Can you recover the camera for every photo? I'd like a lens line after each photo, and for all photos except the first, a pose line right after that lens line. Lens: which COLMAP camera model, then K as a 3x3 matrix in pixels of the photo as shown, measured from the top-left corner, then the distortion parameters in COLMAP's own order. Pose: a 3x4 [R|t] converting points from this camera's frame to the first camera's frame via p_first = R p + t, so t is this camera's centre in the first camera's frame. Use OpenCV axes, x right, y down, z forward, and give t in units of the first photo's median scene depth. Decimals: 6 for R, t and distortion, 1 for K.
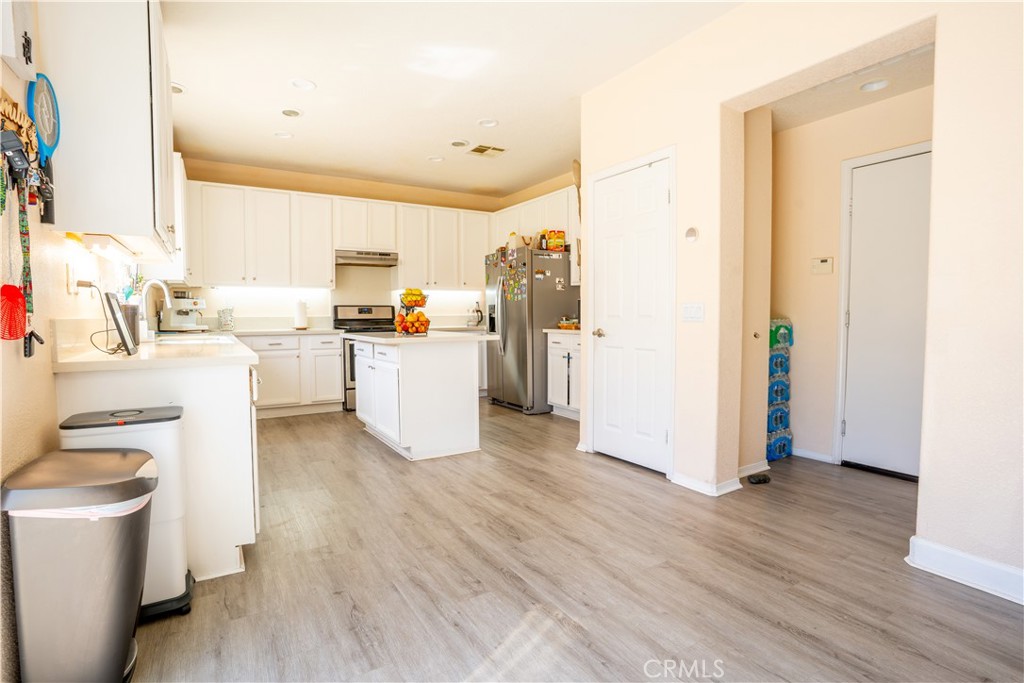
lens RADIAL K [[499.7, 0, 512.0], [0, 499.7, 341.5], [0, 0, 1]] dist [-0.081293, 0.034620]
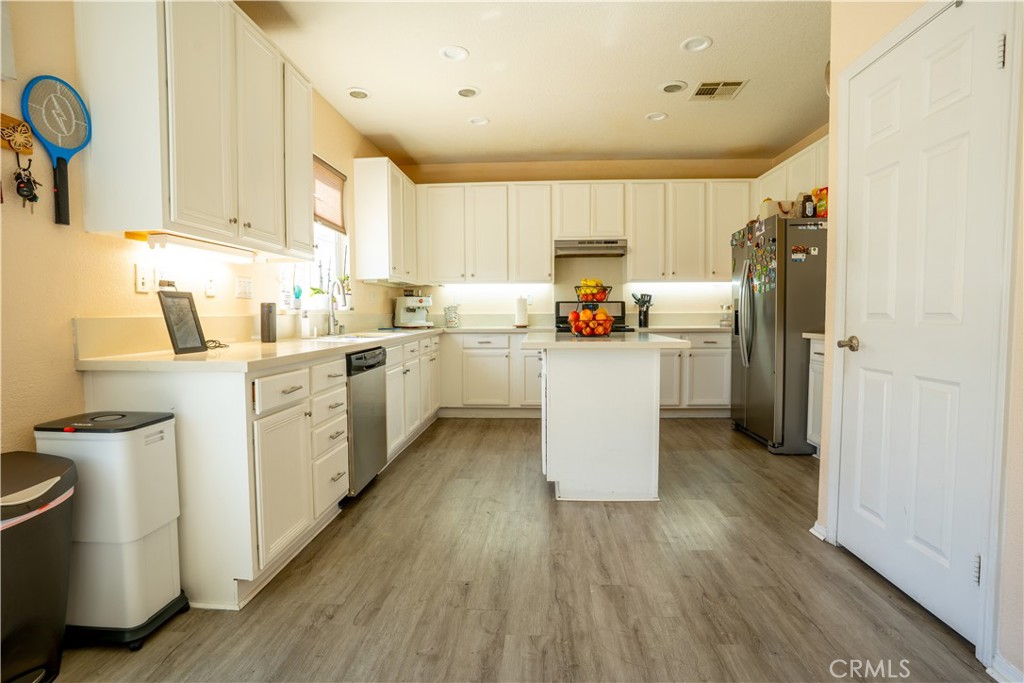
lens RADIAL K [[499.7, 0, 512.0], [0, 499.7, 341.5], [0, 0, 1]] dist [-0.081293, 0.034620]
pose [[0.815430, 0.031495, -0.577998, 0.122381], [-0.028256, 0.999494, 0.014599, -0.011557], [0.578166, 0.004427, 0.815907, 0.219276]]
